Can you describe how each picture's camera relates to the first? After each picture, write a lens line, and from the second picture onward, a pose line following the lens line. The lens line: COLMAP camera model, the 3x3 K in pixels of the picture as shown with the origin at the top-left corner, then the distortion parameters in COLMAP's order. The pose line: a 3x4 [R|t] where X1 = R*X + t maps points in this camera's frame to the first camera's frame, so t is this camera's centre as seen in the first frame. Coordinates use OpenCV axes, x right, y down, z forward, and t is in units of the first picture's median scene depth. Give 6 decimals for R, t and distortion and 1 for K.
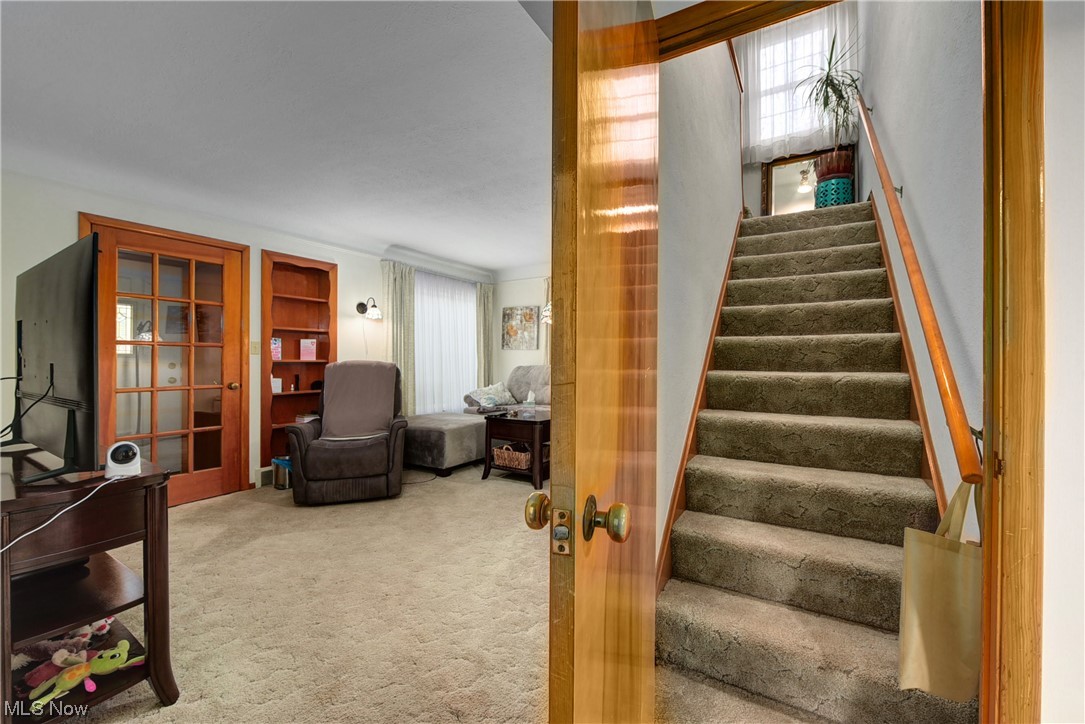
lens RADIAL K [[433.7, 0, 541.2], [0, 433.7, 357.3], [0, 0, 1]] dist [0.000379, -0.000031]
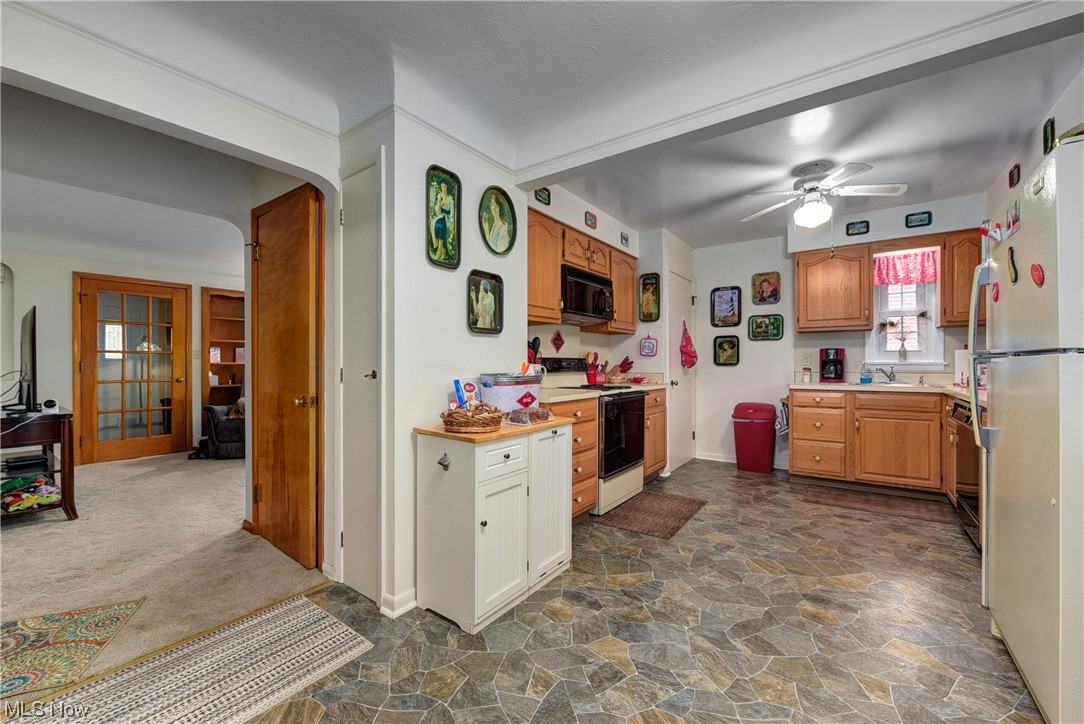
lens RADIAL K [[428.4, 0, 544.1], [0, 428.4, 363.3], [0, 0, 1]] dist [0.002219, -0.000201]
pose [[0.997227, -0.000876, -0.074416, 0.581083], [0.001167, 0.999992, 0.003867, 0.003593], [0.074412, -0.003943, 0.997220, -0.337710]]
